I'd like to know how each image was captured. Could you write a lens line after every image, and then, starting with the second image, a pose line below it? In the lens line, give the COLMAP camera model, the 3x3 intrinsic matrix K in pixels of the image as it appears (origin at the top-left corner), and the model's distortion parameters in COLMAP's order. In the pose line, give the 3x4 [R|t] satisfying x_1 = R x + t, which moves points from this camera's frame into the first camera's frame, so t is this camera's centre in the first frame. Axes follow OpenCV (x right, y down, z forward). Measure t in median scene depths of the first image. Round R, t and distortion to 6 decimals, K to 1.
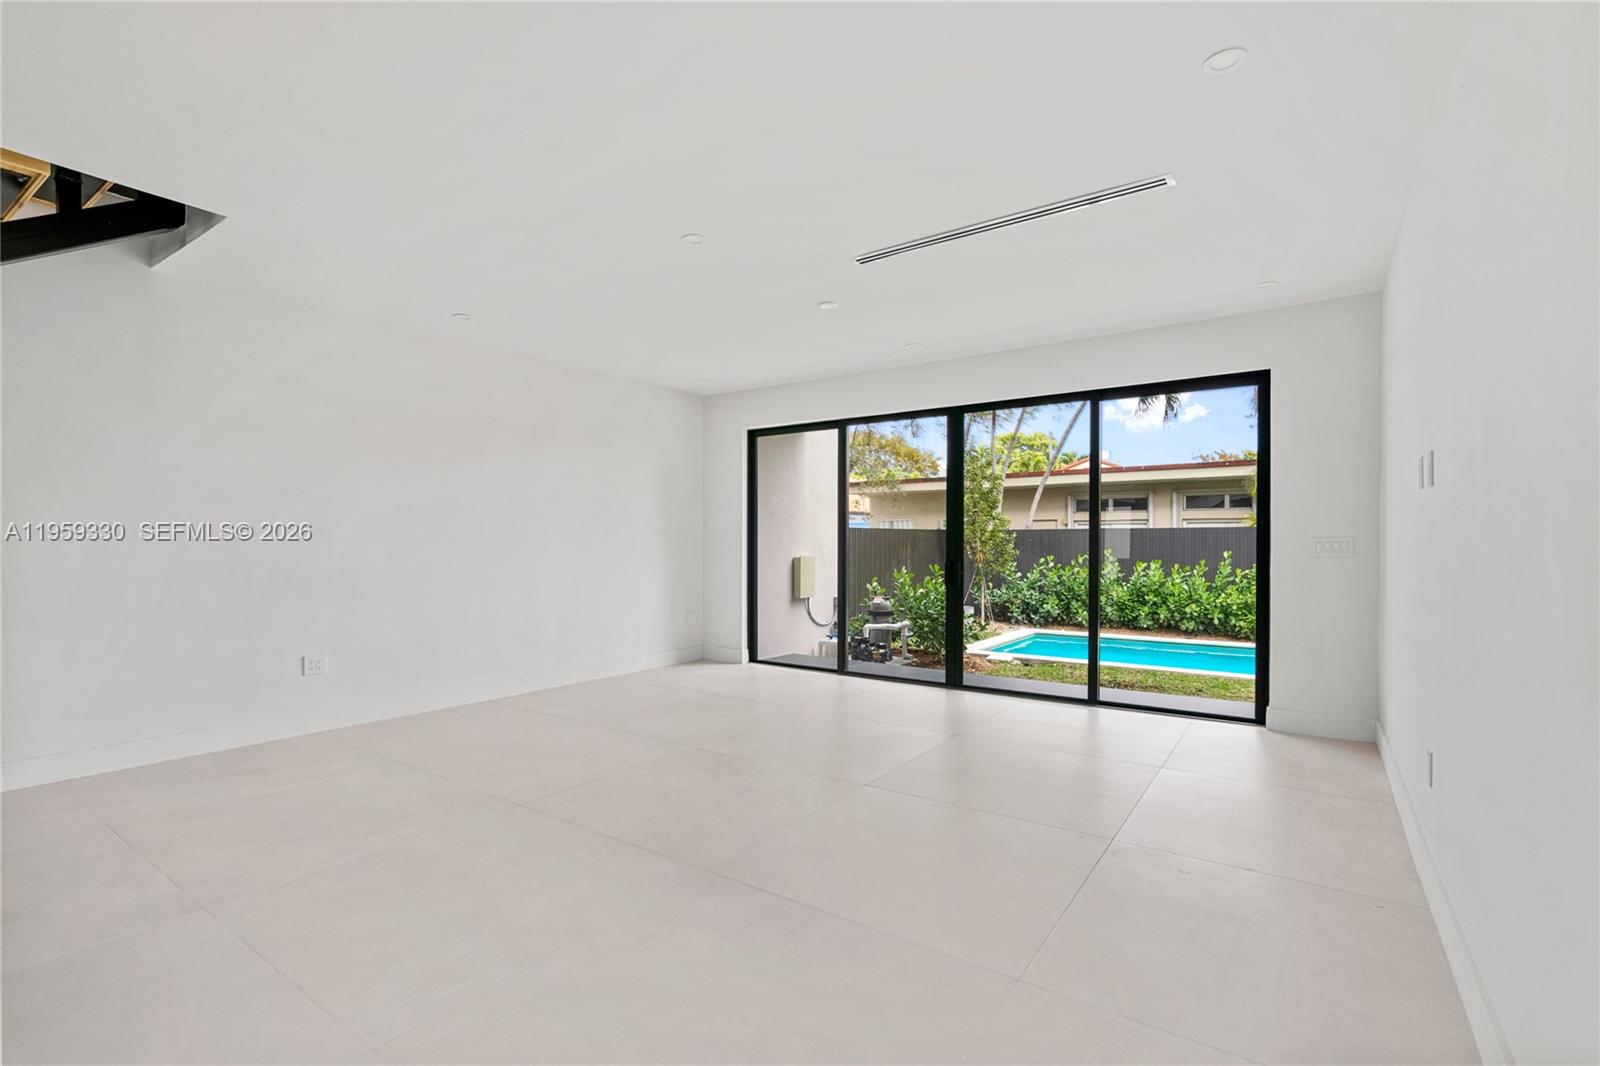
lens RADIAL K [[733.2, 0, 812.1], [0, 733.2, 547.8], [0, 0, 1]] dist [0.004863, 0.002039]
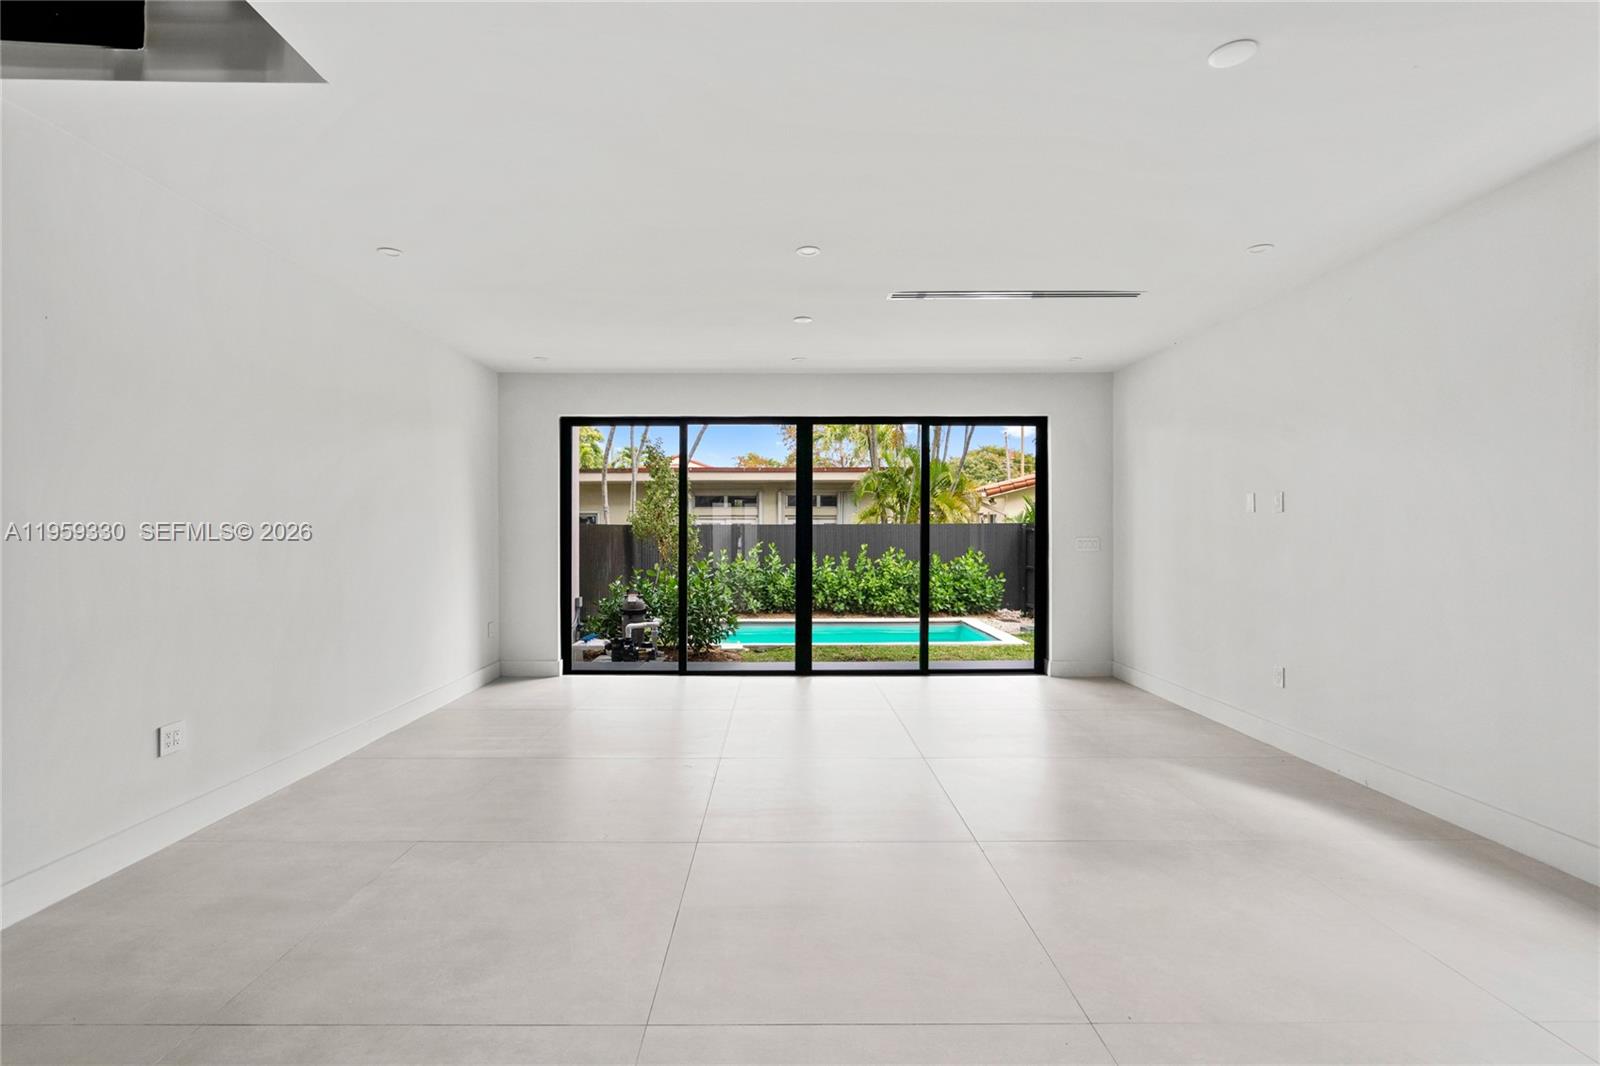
lens RADIAL K [[733.2, 0, 805.8], [0, 733.2, 525.5], [0, 0, 1]] dist [0.004863, 0.002039]
pose [[0.821366, 0.005412, 0.570375, -0.360310], [0.006076, 0.999815, -0.018235, -0.008416], [-0.570369, 0.018443, 0.821182, 0.085185]]
